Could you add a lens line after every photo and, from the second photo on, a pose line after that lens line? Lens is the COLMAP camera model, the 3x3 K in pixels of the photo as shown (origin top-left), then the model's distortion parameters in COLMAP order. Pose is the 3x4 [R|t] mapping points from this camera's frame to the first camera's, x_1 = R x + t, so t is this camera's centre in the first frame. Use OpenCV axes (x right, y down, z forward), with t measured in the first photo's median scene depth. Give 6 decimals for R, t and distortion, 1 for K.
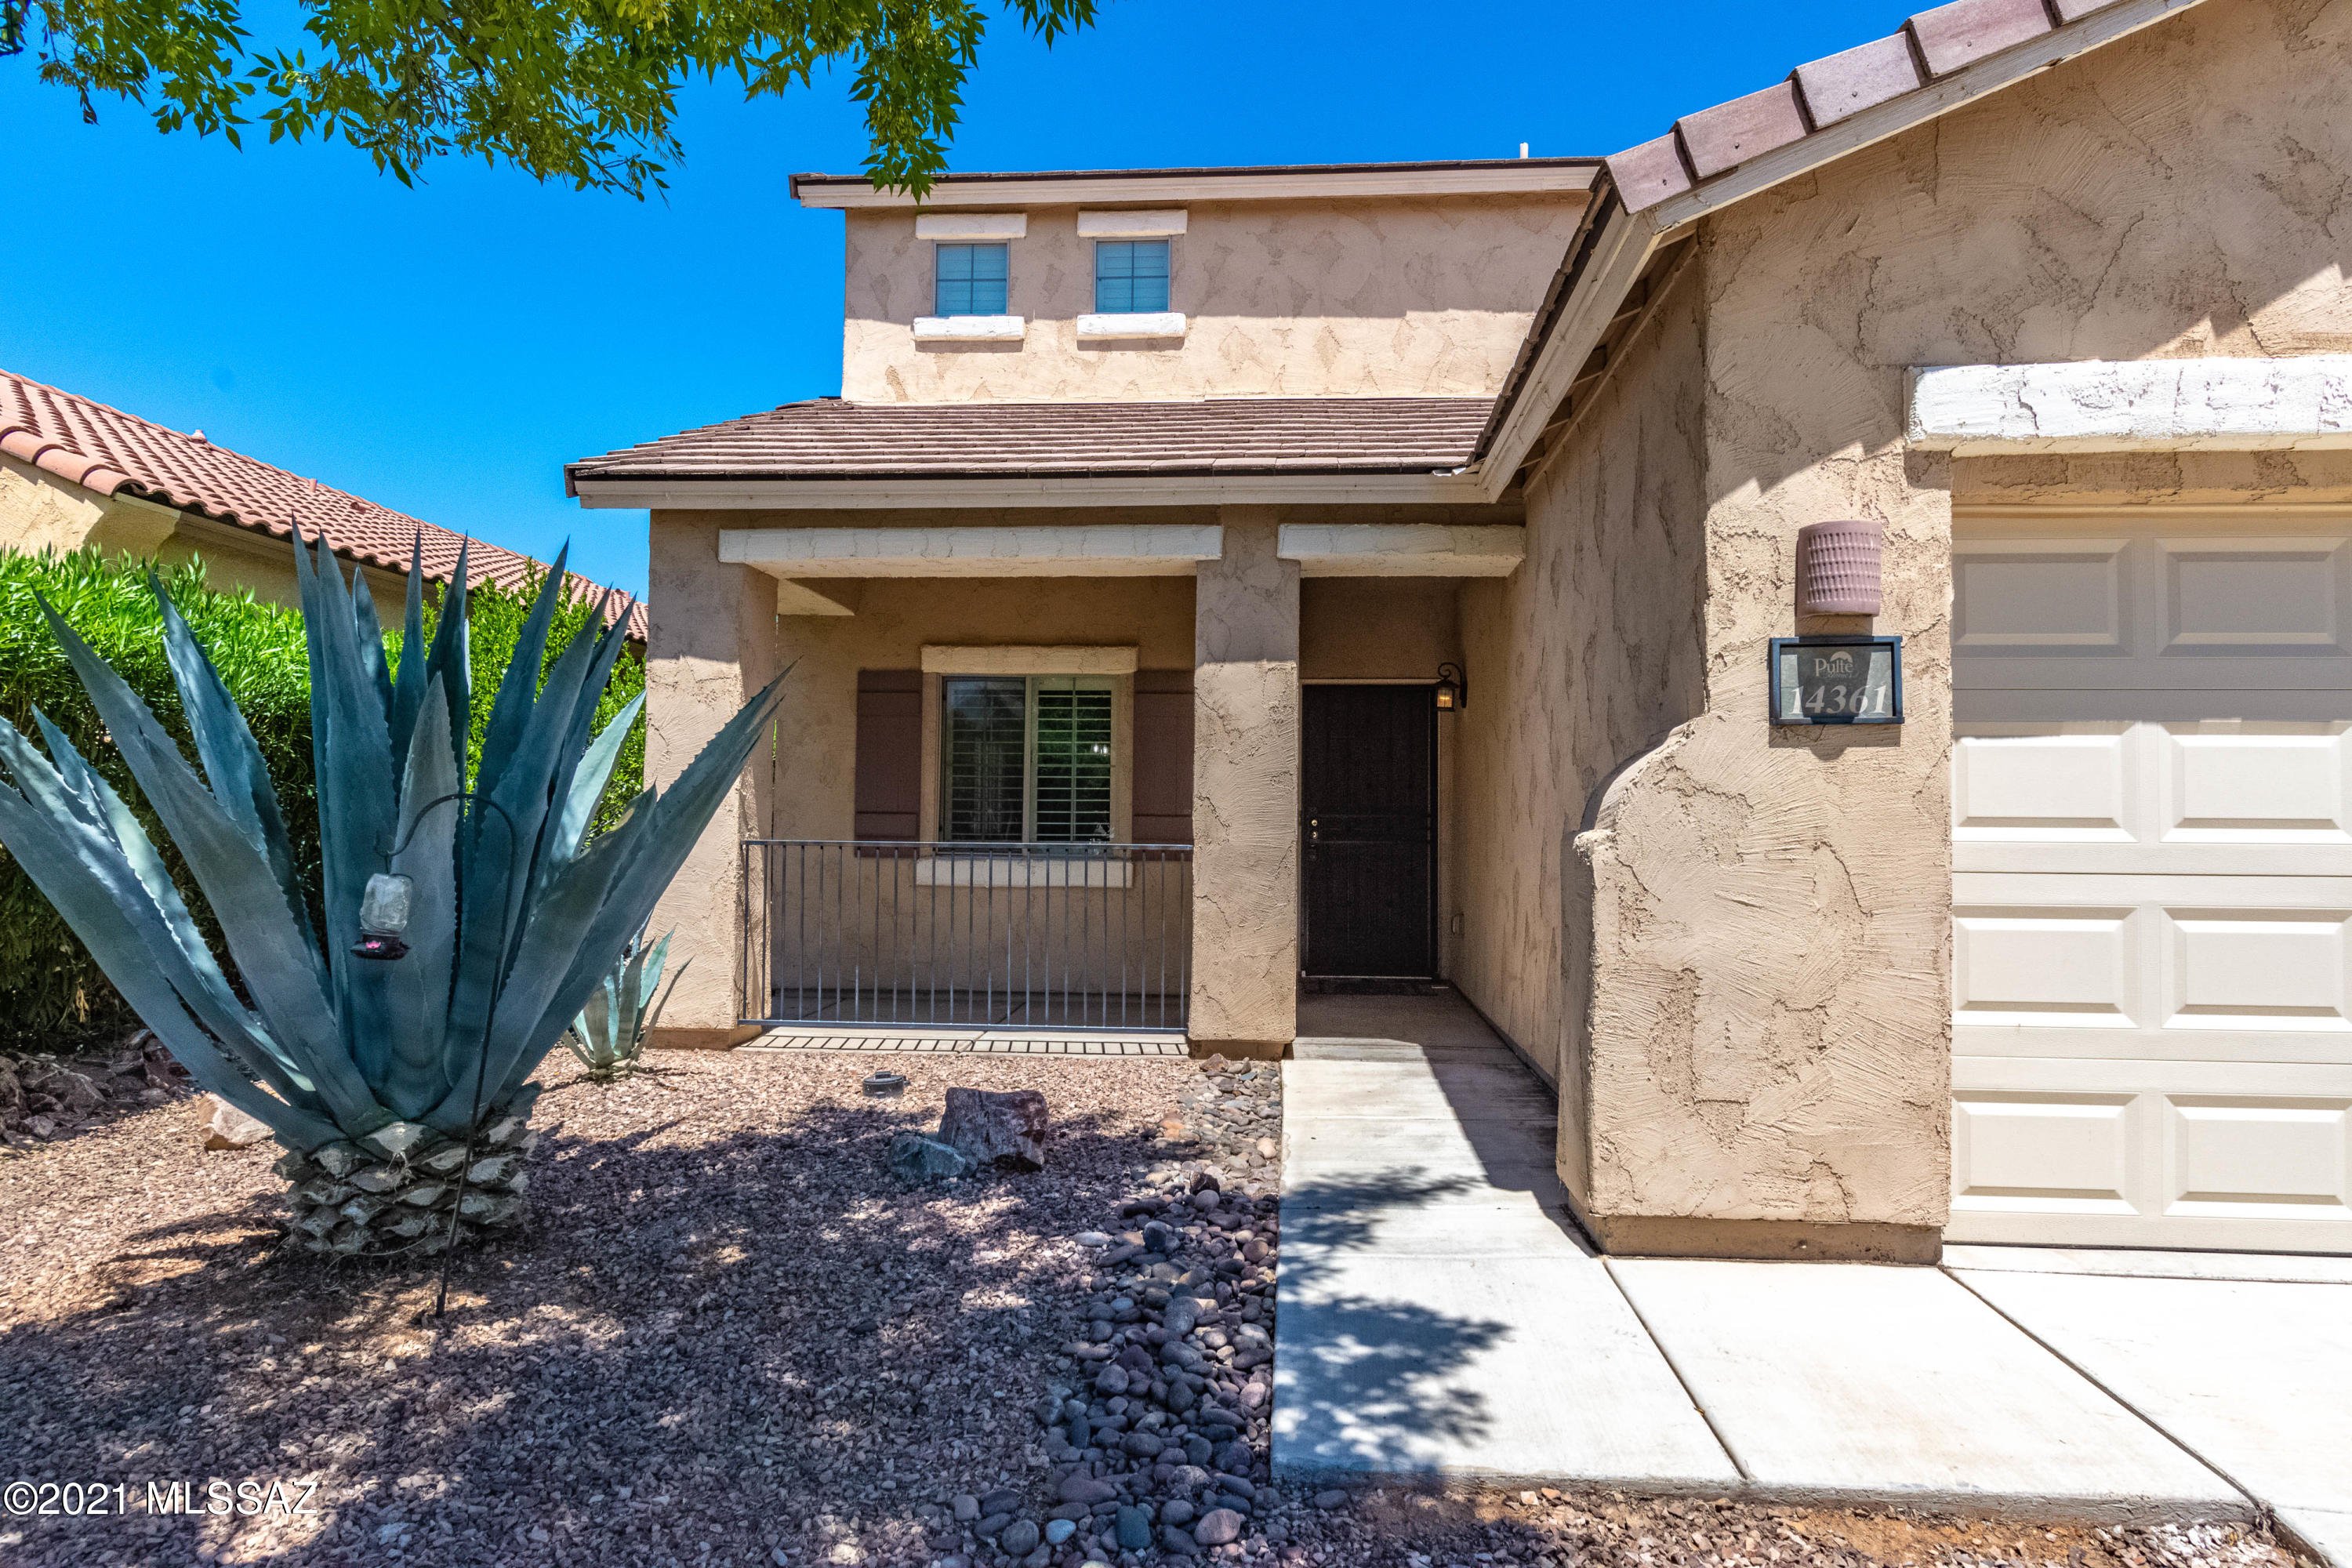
lens RADIAL K [[1359.6, 0, 1176.0], [0, 1359.6, 784.0], [0, 0, 1]] dist [-0.003261, 0.000103]
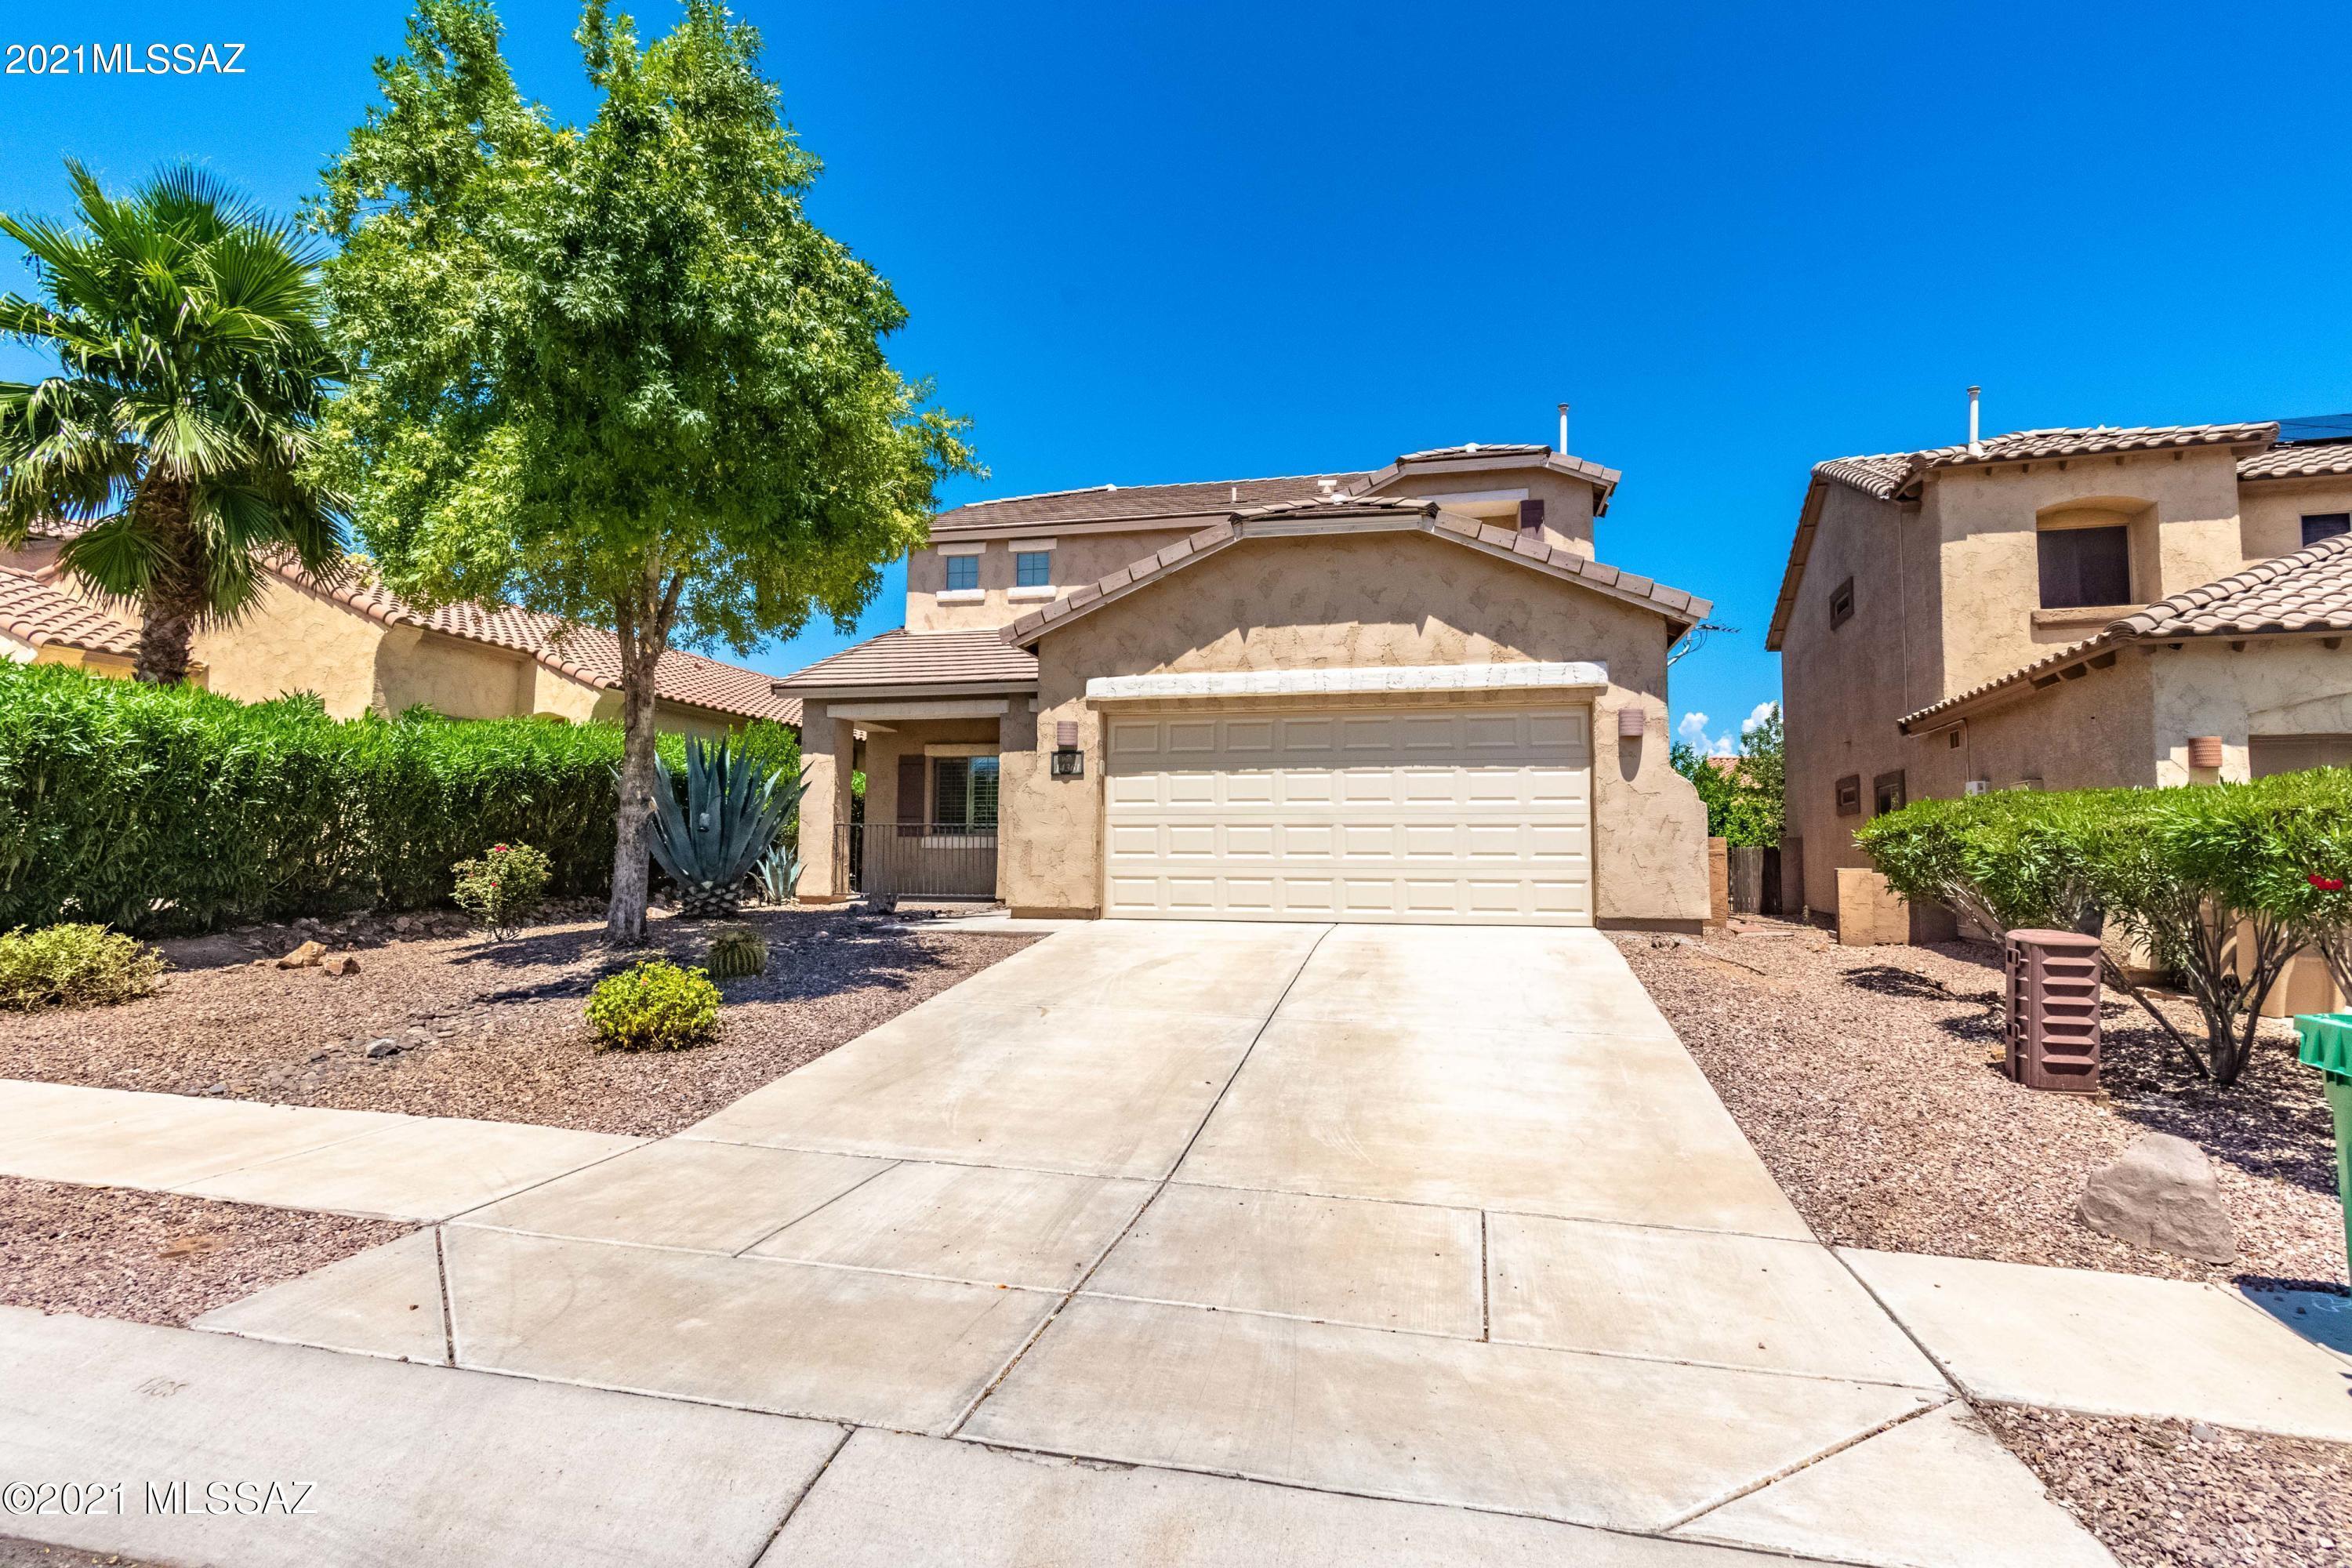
lens RADIAL K [[1157.1, 0, 1171.8], [0, 1157.1, 773.9], [0, 0, 1]] dist [0.000963, -0.000025]
pose [[0.988407, -0.016716, -0.150905, 1.217917], [0.009832, 0.998882, -0.046250, 0.101730], [0.151509, 0.044230, 0.987466, -2.037414]]
